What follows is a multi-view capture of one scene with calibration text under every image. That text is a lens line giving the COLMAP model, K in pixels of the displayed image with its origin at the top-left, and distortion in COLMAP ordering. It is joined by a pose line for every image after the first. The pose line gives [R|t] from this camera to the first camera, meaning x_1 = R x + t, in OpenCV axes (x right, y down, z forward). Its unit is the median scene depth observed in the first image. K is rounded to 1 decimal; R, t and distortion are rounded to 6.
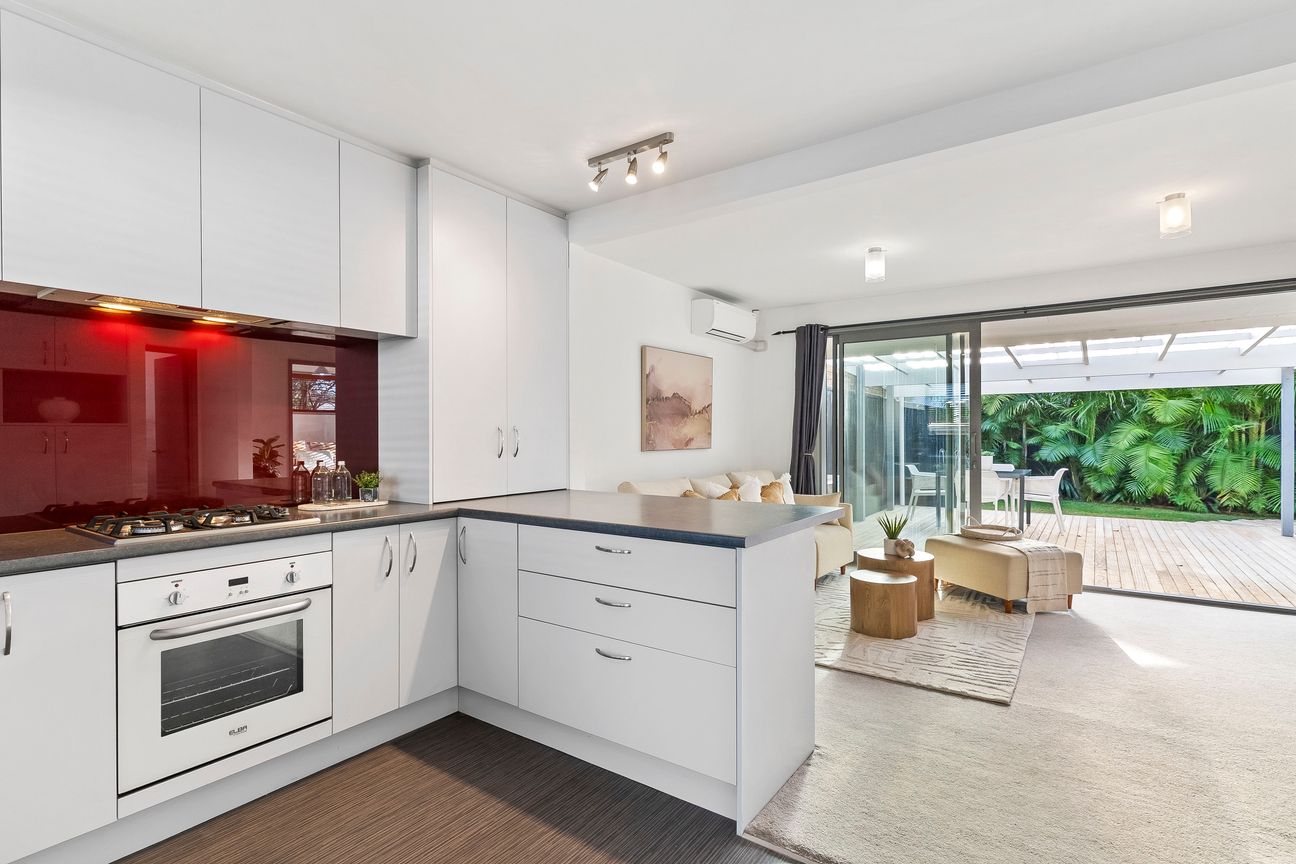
lens RADIAL K [[633.3, 0, 634.9], [0, 633.3, 436.6], [0, 0, 1]] dist [0.016247, -0.000141]
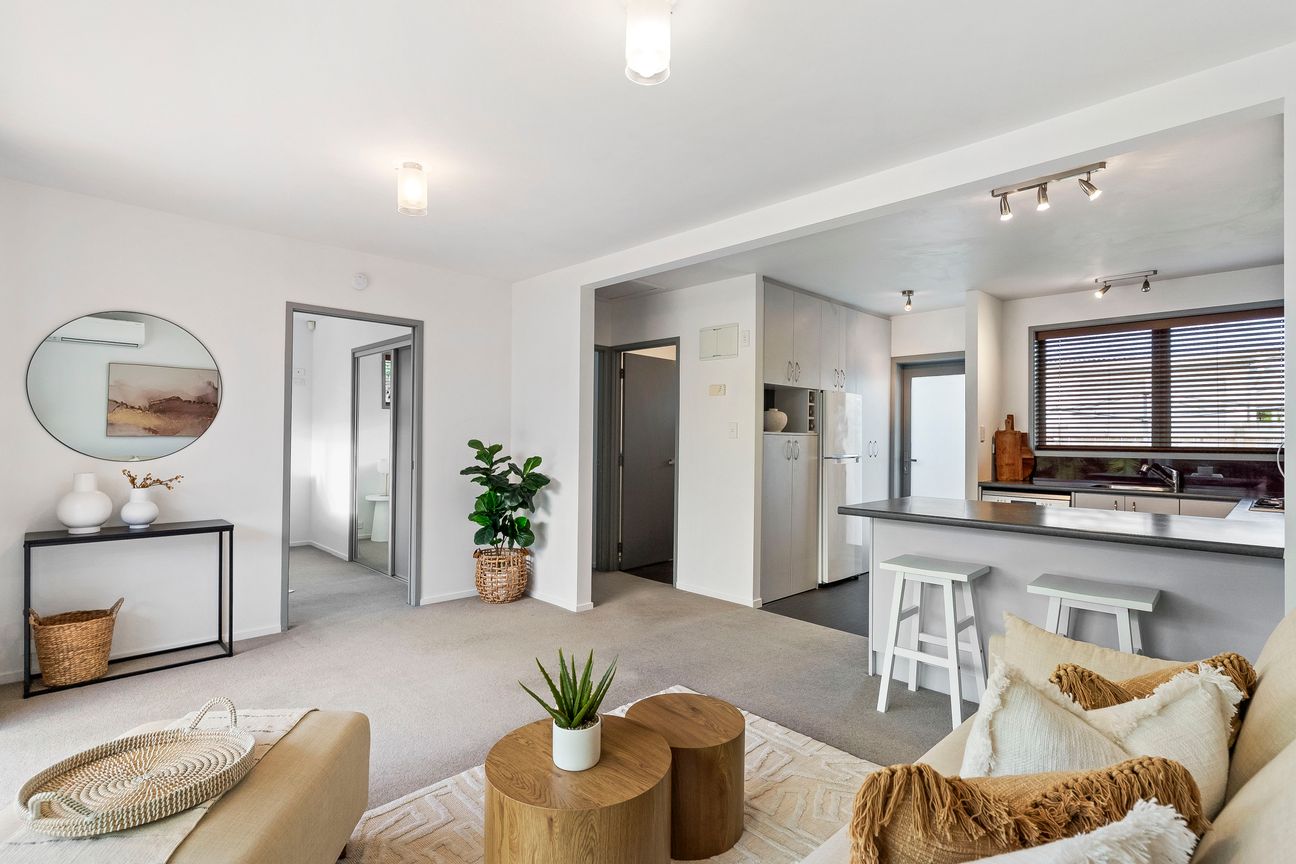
lens RADIAL K [[619.2, 0, 648.0], [0, 619.2, 432.0], [0, 0, 1]] dist [0.000832, -0.000210]
pose [[-0.987240, -0.005019, 0.159160, 0.243704], [-0.006674, 0.999929, -0.009864, -0.005018], [-0.159099, -0.010801, -0.987204, 1.072658]]
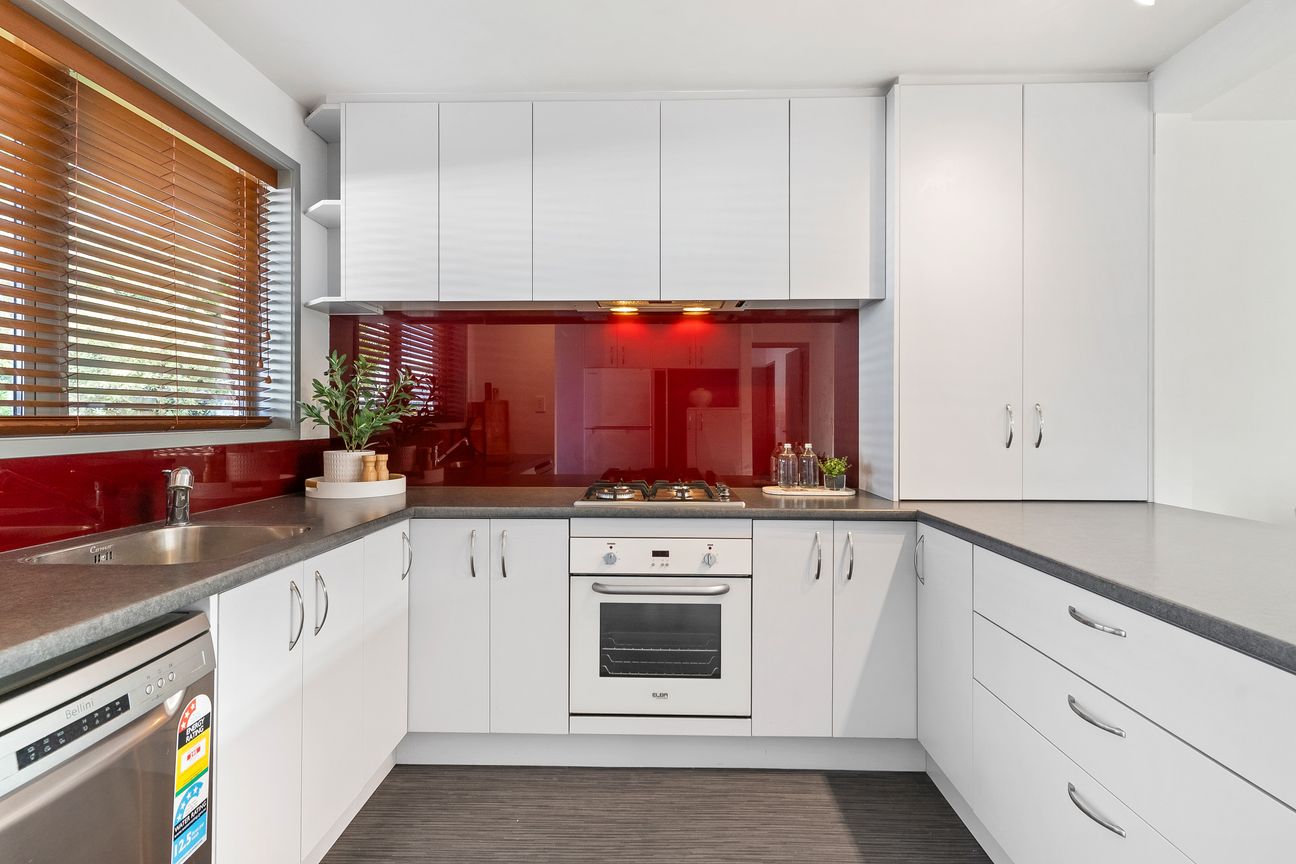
lens RADIAL K [[621.1, 0, 650.0], [0, 621.1, 414.6], [0, 0, 1]] dist [0.008926, 0.000066]
pose [[0.576379, 0.003116, -0.817176, 0.076335], [-0.006913, 0.999976, -0.001063, -0.000527], [0.817153, 0.006261, 0.576387, 0.145379]]
